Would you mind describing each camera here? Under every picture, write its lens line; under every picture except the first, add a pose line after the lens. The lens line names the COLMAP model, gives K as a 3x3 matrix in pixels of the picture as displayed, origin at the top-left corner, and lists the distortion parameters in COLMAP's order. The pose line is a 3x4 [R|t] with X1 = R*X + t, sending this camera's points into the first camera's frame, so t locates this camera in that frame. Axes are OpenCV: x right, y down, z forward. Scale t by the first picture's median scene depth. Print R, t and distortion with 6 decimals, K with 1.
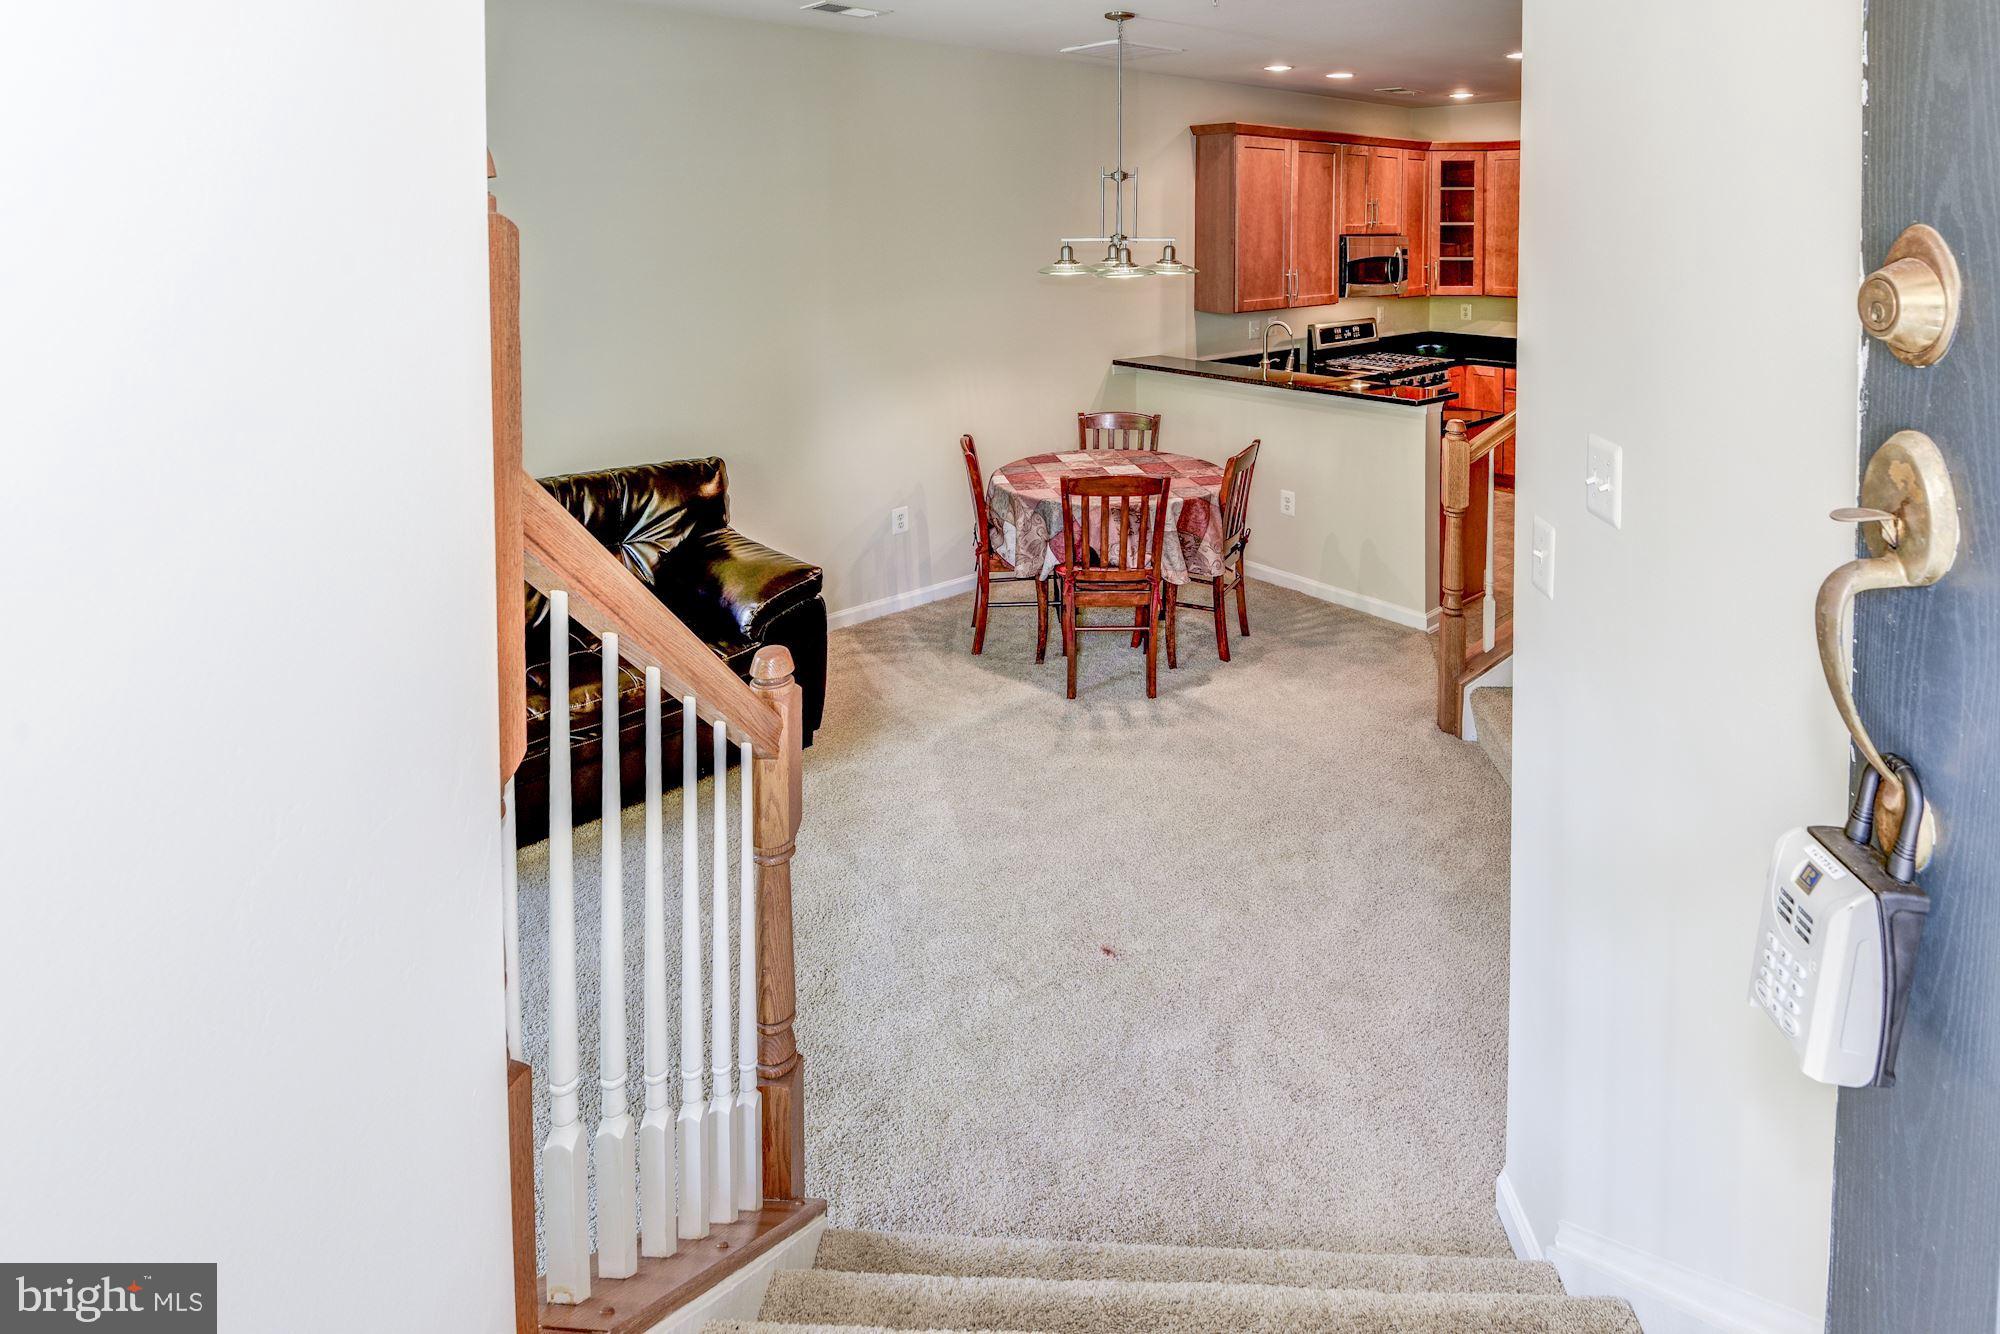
lens RADIAL K [[1111.8, 0, 1088.2], [0, 1111.8, 245.5], [0, 0, 1]] dist [-0.022217, -0.003493]
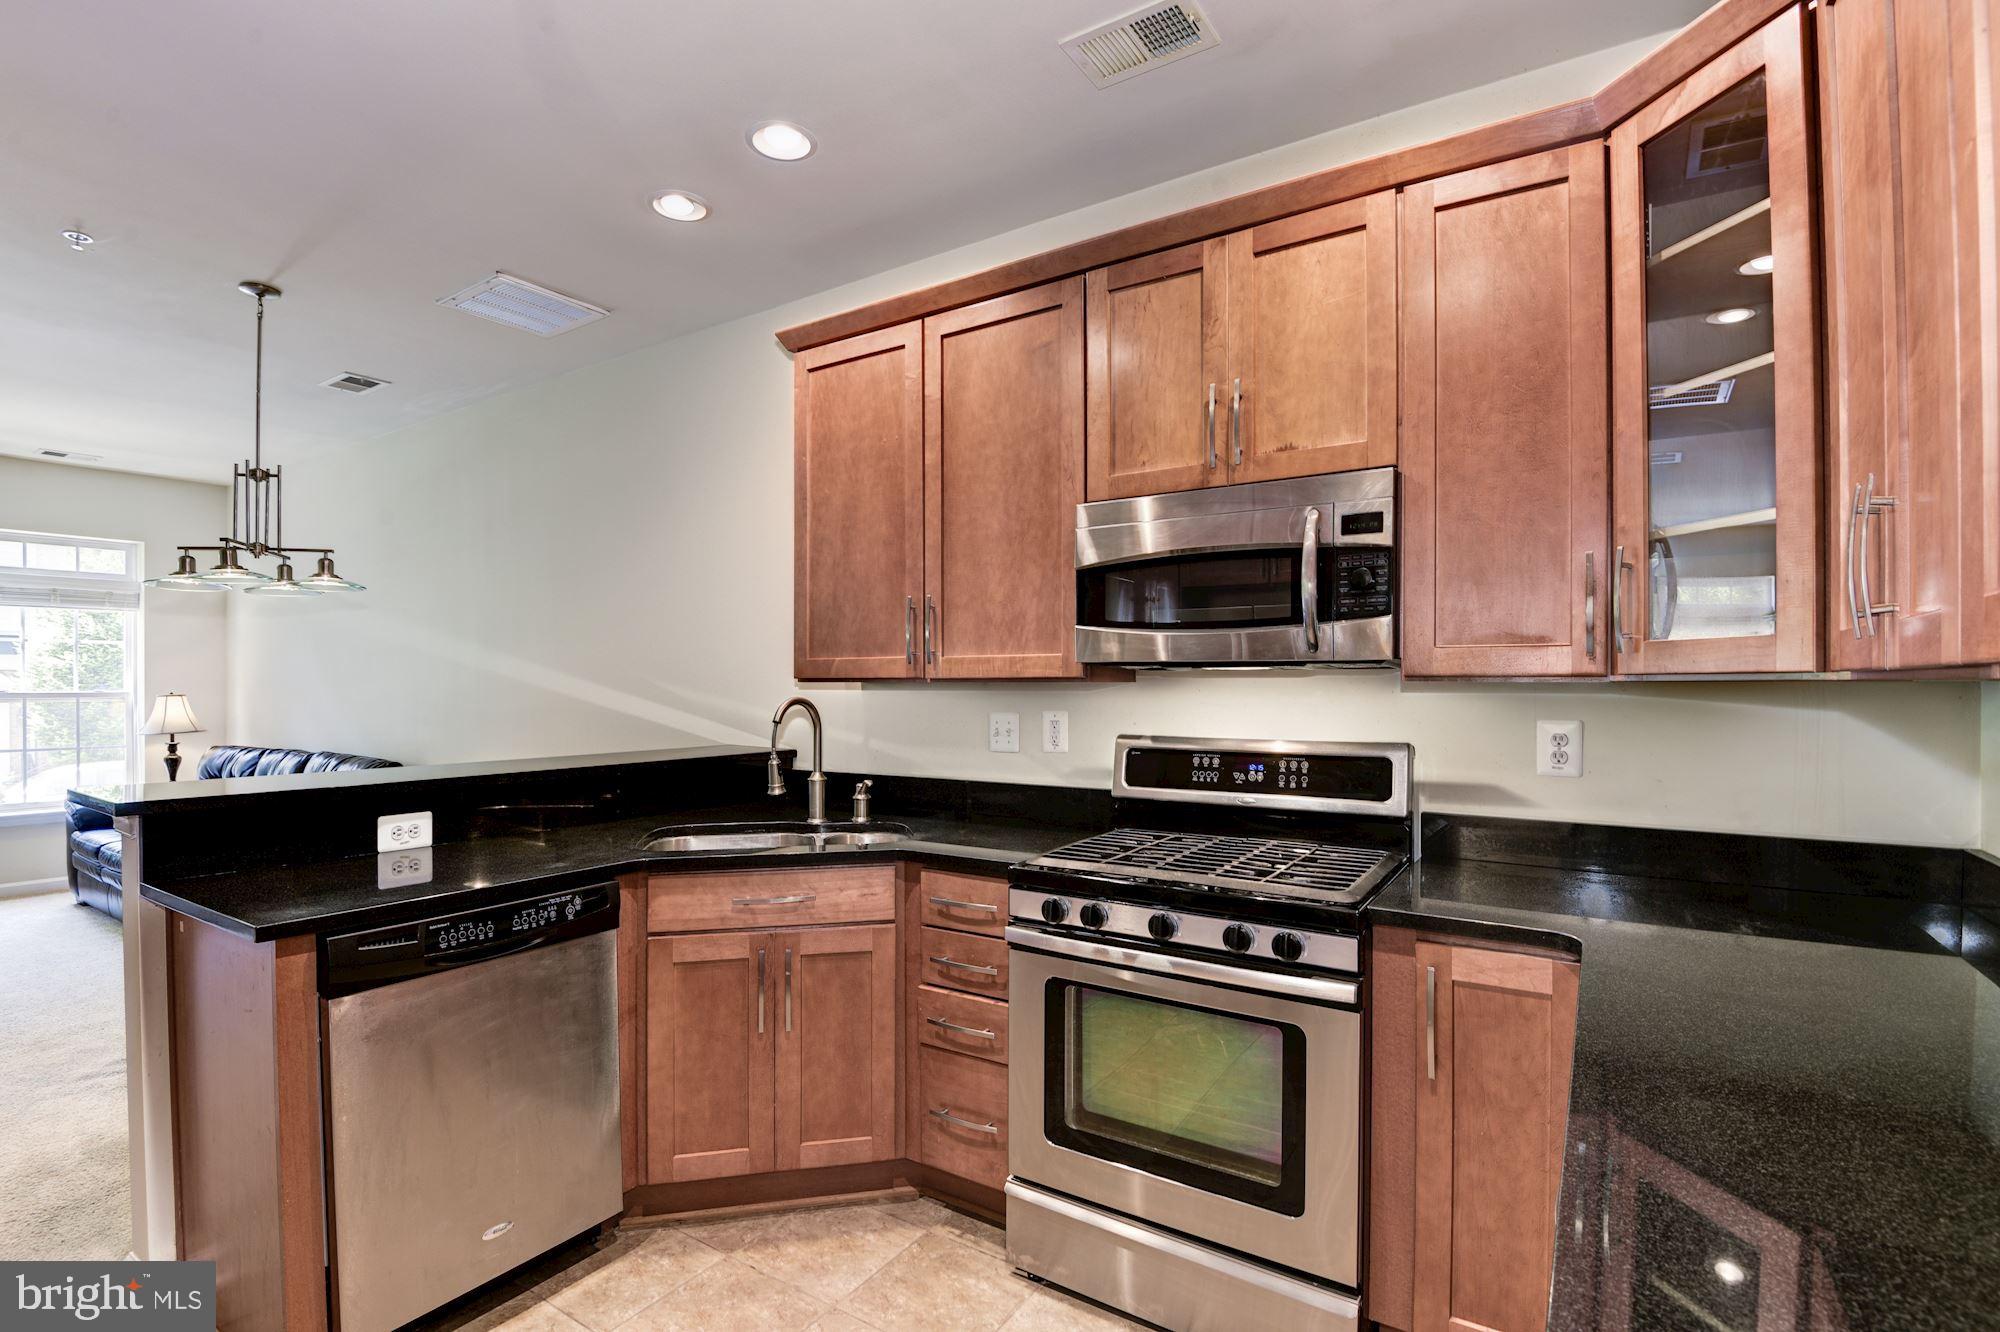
lens RADIAL K [[935.5, 0, 997.5], [0, 935.5, 682.3], [0, 0, 1]] dist [-0.014492, -0.012409]
pose [[0.213837, -0.004369, -0.976860, 0.724963], [-0.026577, 0.999594, -0.010289, 0.077161], [0.976508, 0.028162, 0.213634, 1.200119]]
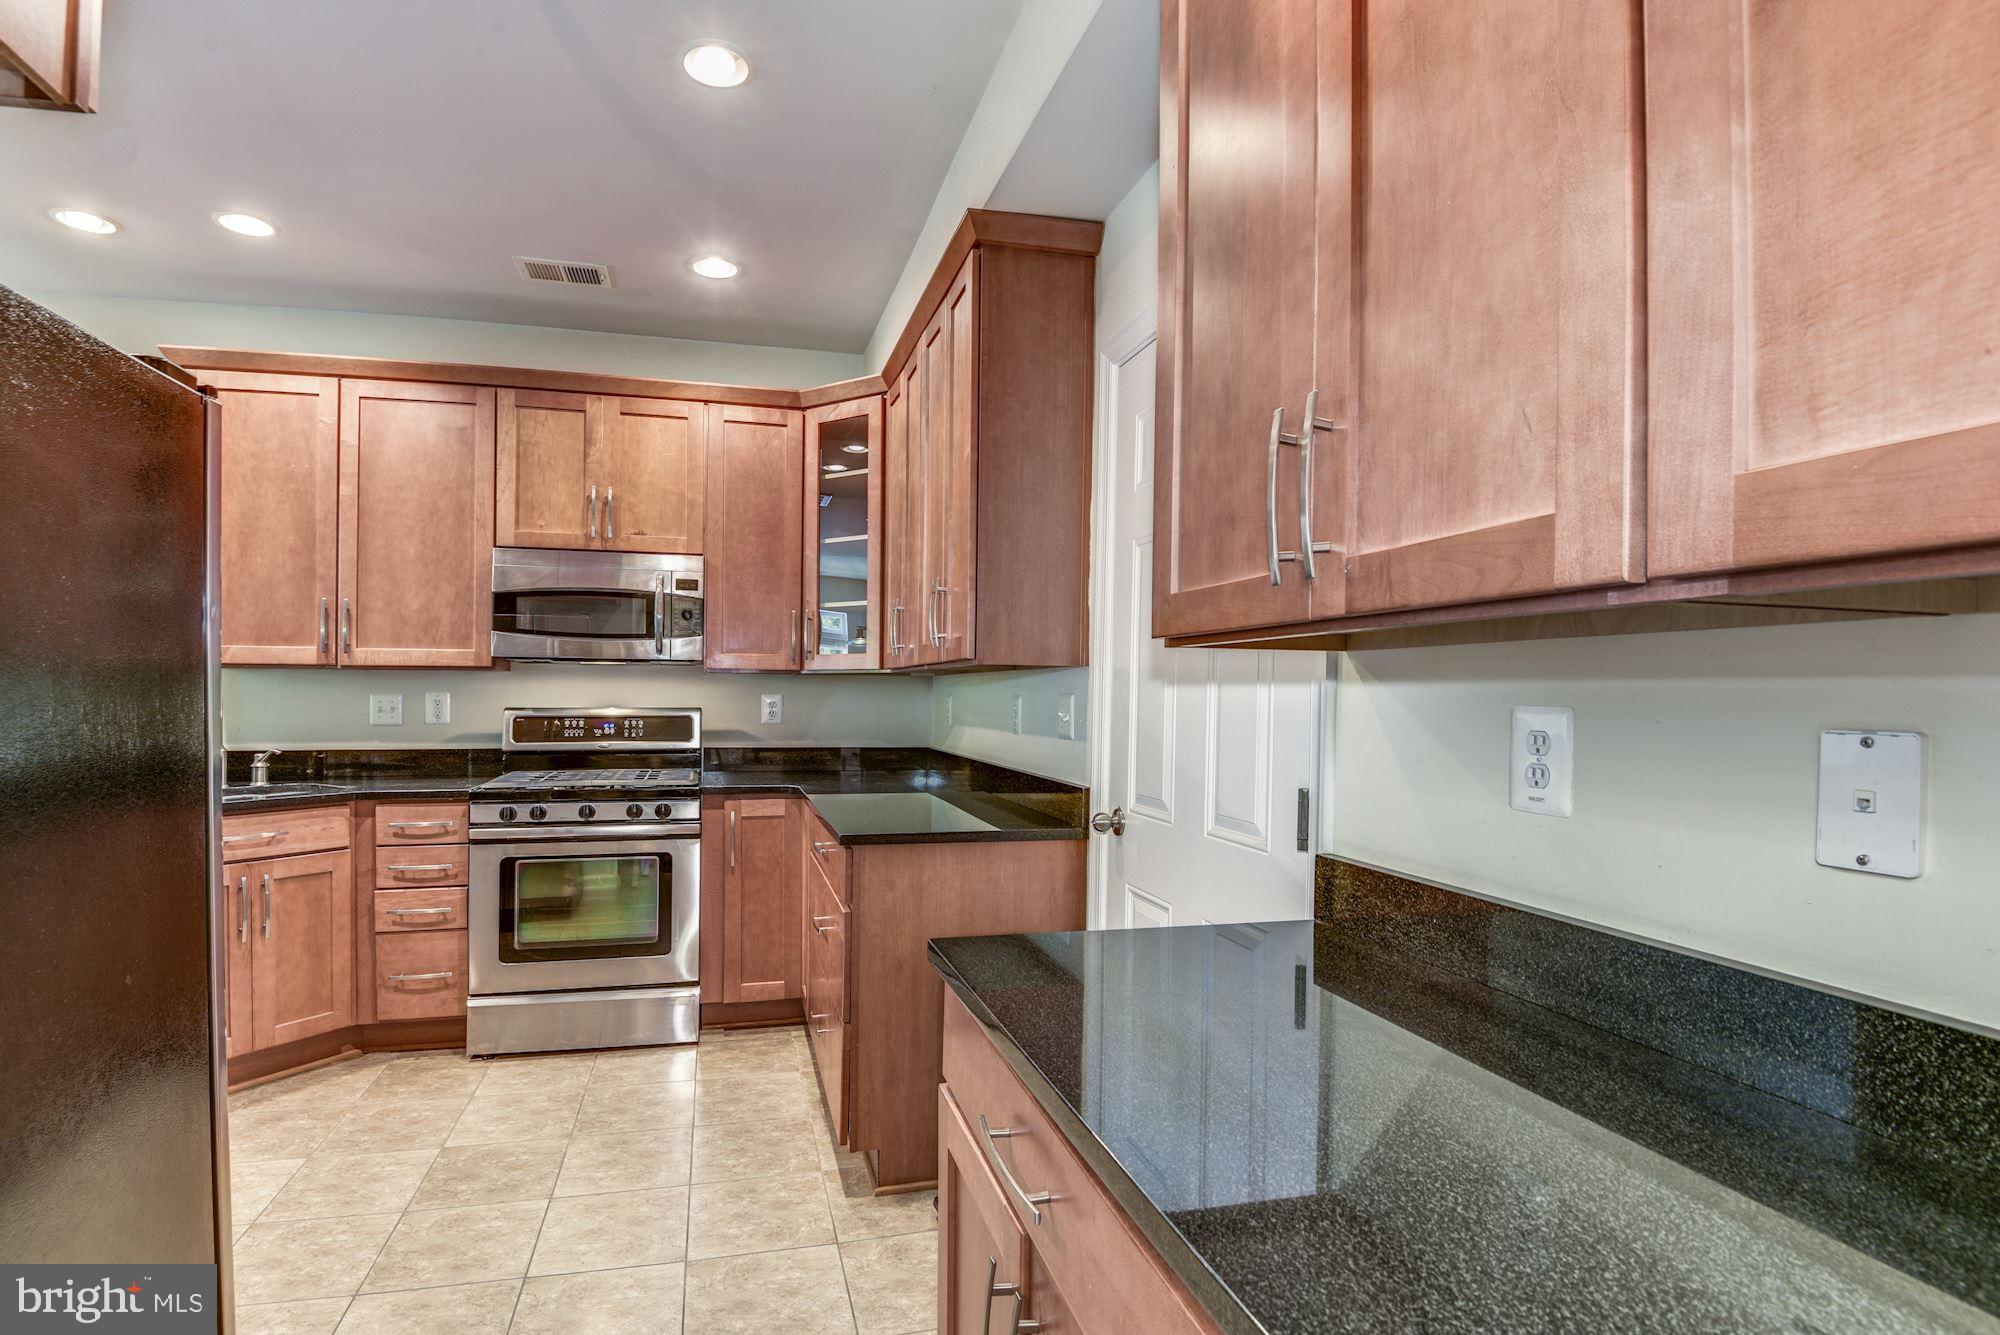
lens RADIAL K [[935.5, 0, 958.9], [0, 935.5, 703.3], [0, 0, 1]] dist [-0.014492, -0.012409]
pose [[0.864579, 0.008611, -0.502423, 0.900180], [-0.019528, 0.999674, -0.016470, 0.098772], [0.502117, 0.024051, 0.864465, 0.942490]]
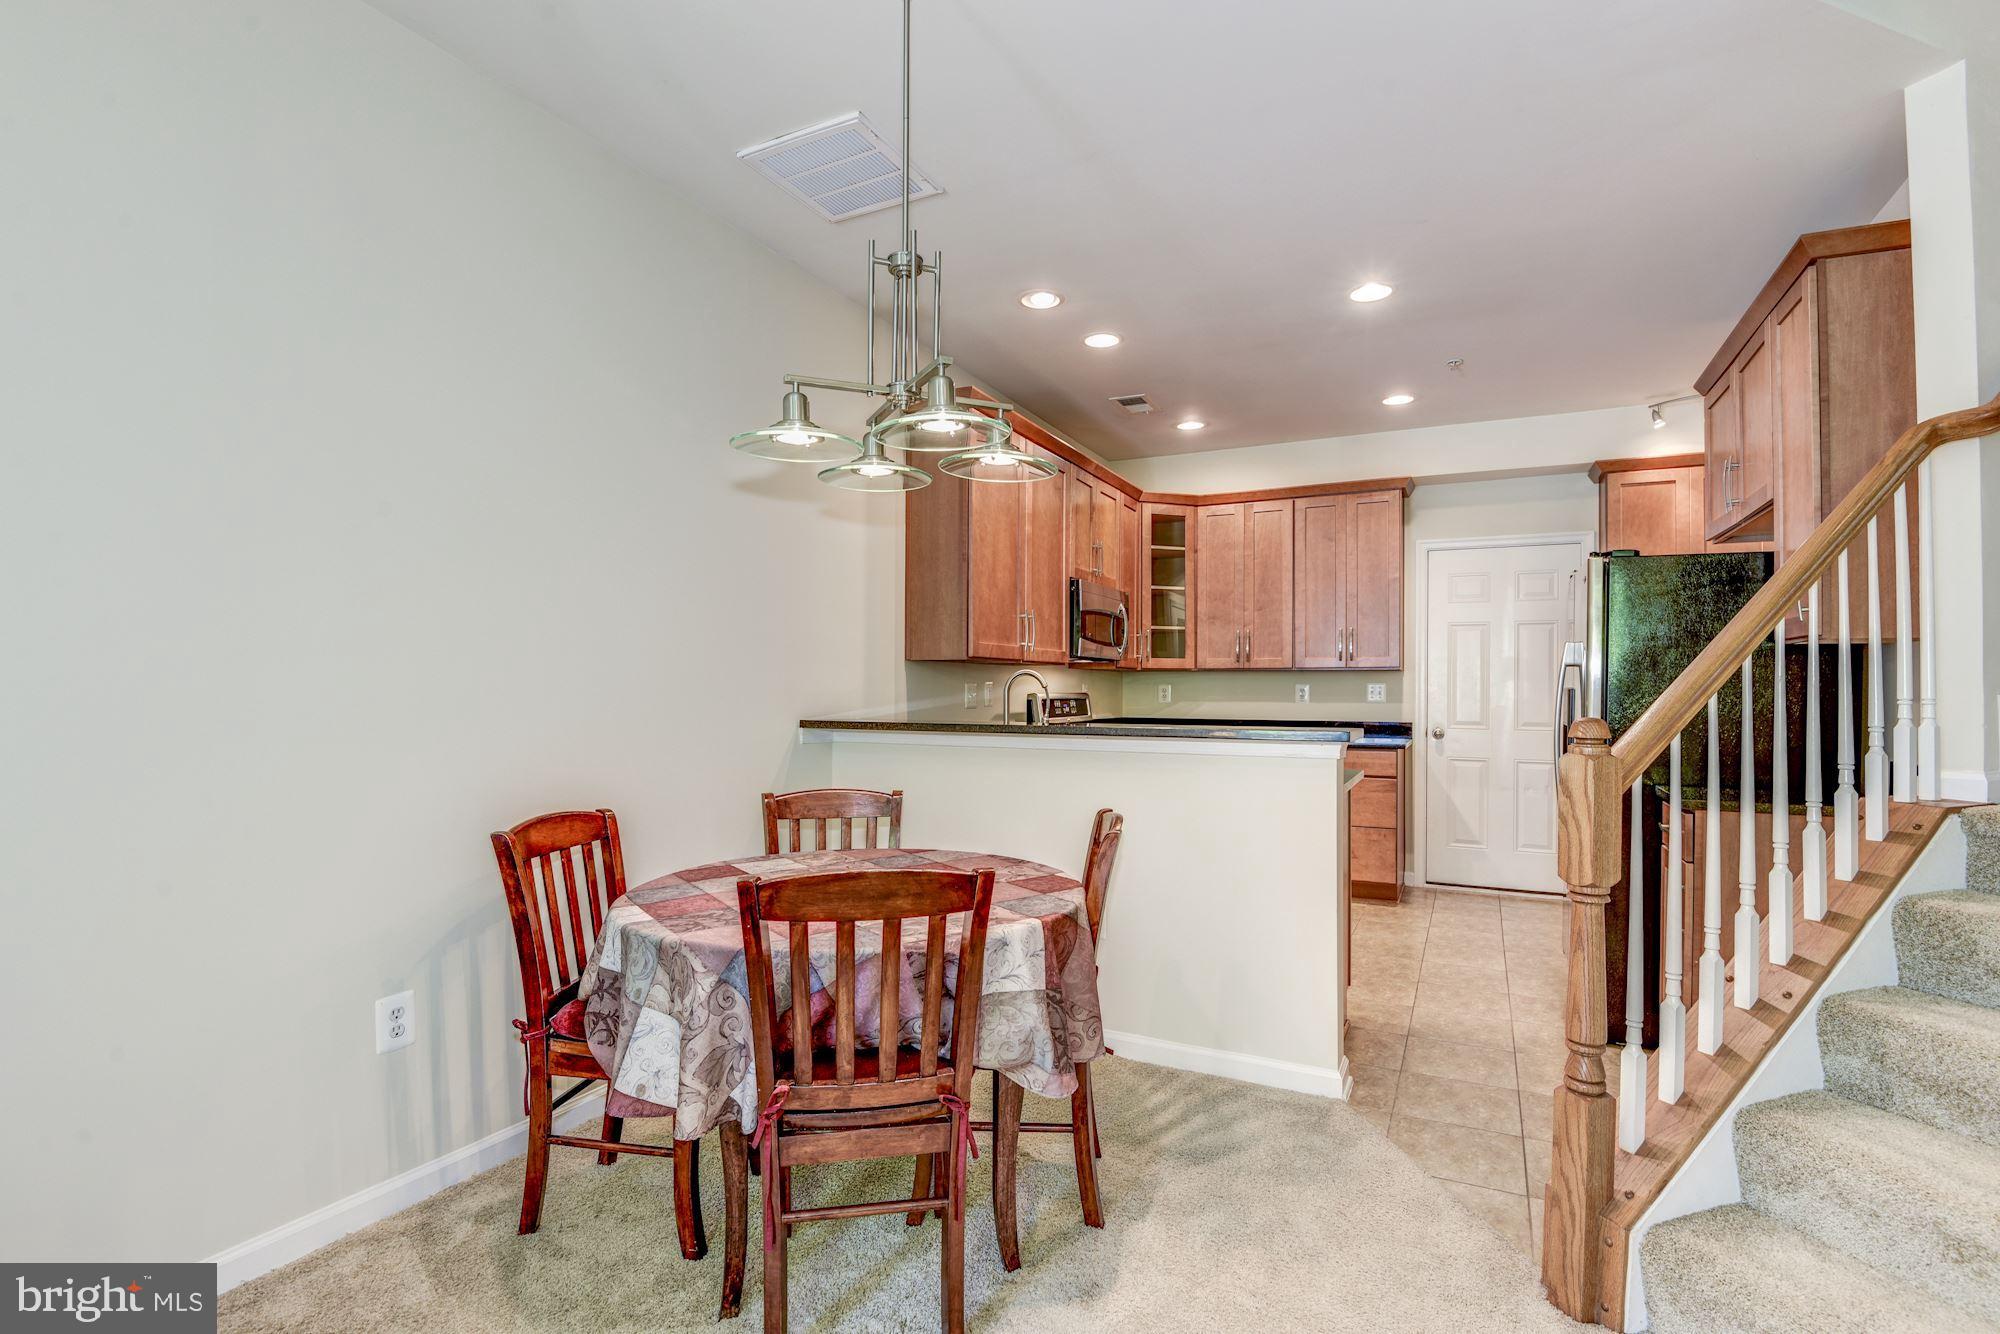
lens RADIAL K [[935.5, 0, 995.5], [0, 935.5, 687.2], [0, 0, 1]] dist [-0.014492, -0.012409]
pose [[0.942817, 0.000249, 0.333311, -0.060111], [0.010014, 0.999527, -0.029074, 0.116708], [-0.333161, 0.030749, 0.942368, 0.523104]]
